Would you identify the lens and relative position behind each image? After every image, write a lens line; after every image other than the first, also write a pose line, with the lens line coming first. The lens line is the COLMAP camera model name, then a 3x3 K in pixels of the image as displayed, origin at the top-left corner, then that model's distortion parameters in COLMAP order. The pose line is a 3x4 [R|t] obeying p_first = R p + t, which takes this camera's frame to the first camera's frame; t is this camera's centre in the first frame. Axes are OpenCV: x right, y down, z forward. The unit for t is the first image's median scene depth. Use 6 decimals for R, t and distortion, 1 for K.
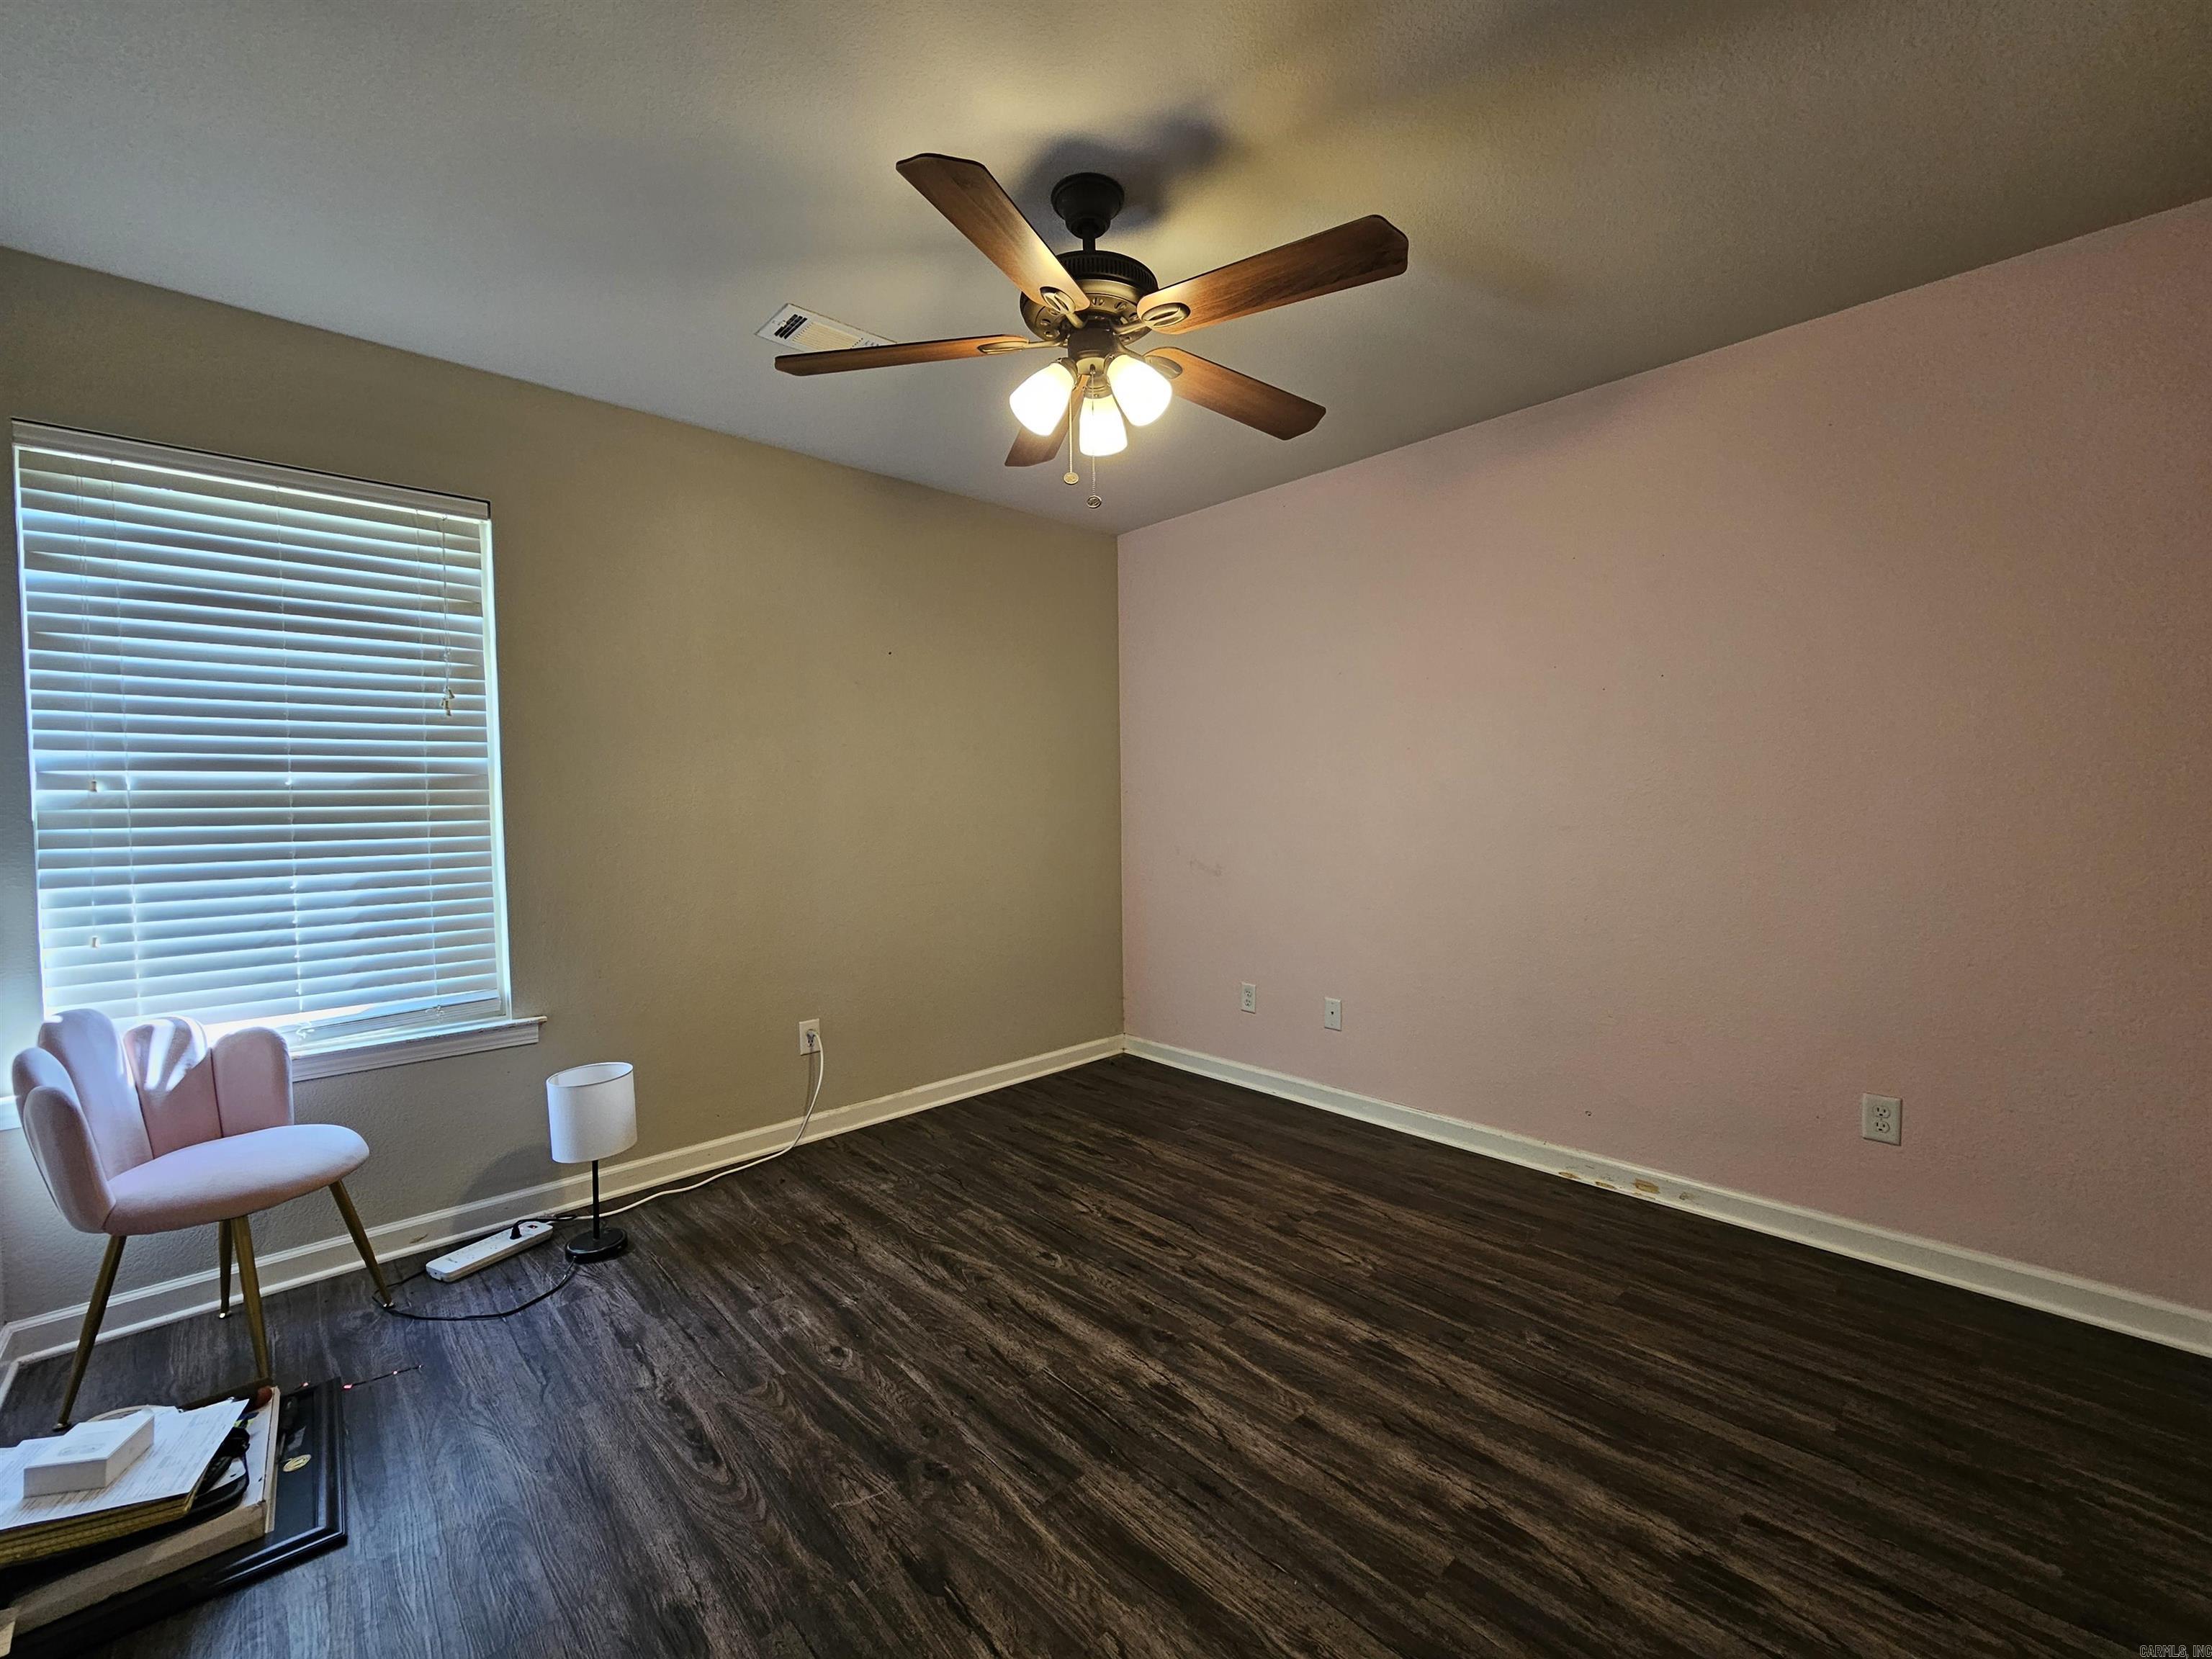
lens RADIAL K [[910.3, 0, 1107.8], [0, 910.3, 828.2], [0, 0, 1]] dist [-0.004755, 0.001248]
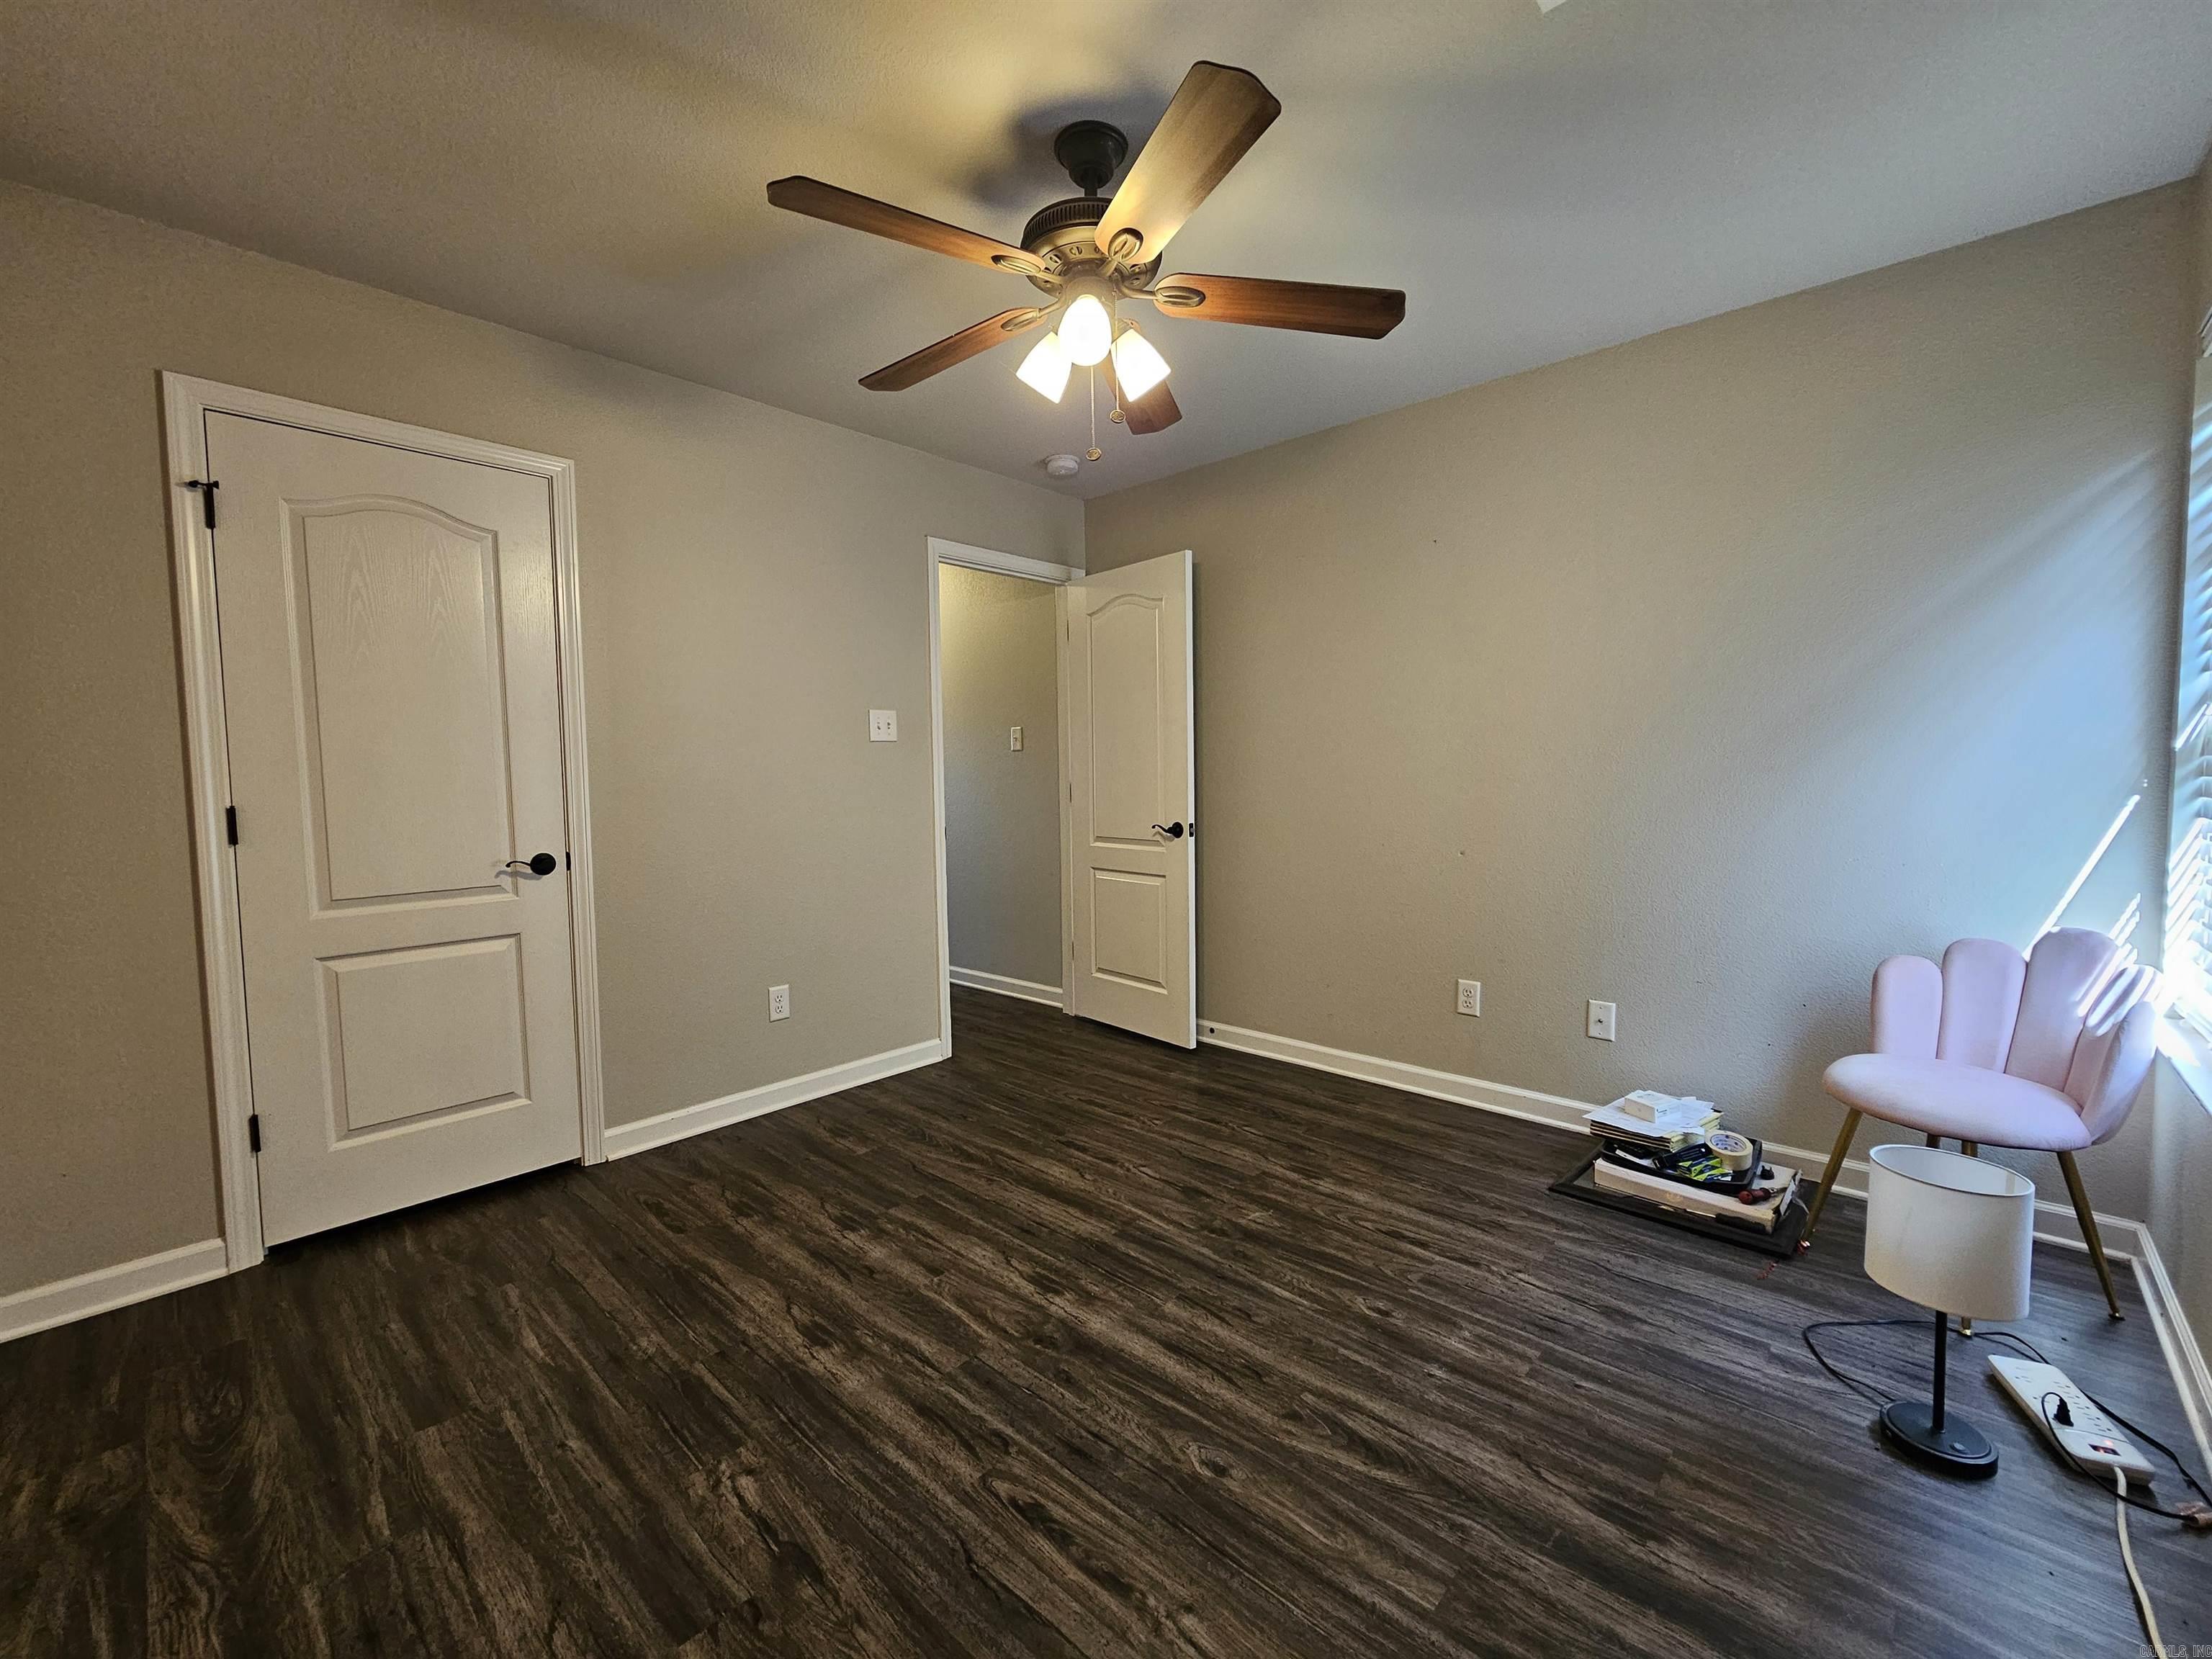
lens RADIAL K [[910.3, 0, 1107.8], [0, 910.3, 828.2], [0, 0, 1]] dist [-0.004755, 0.001248]
pose [[-0.997459, 0.031062, -0.064109, 0.042269], [0.025015, 0.995346, 0.093066, -0.039068], [0.066701, 0.091226, -0.993594, 1.880781]]
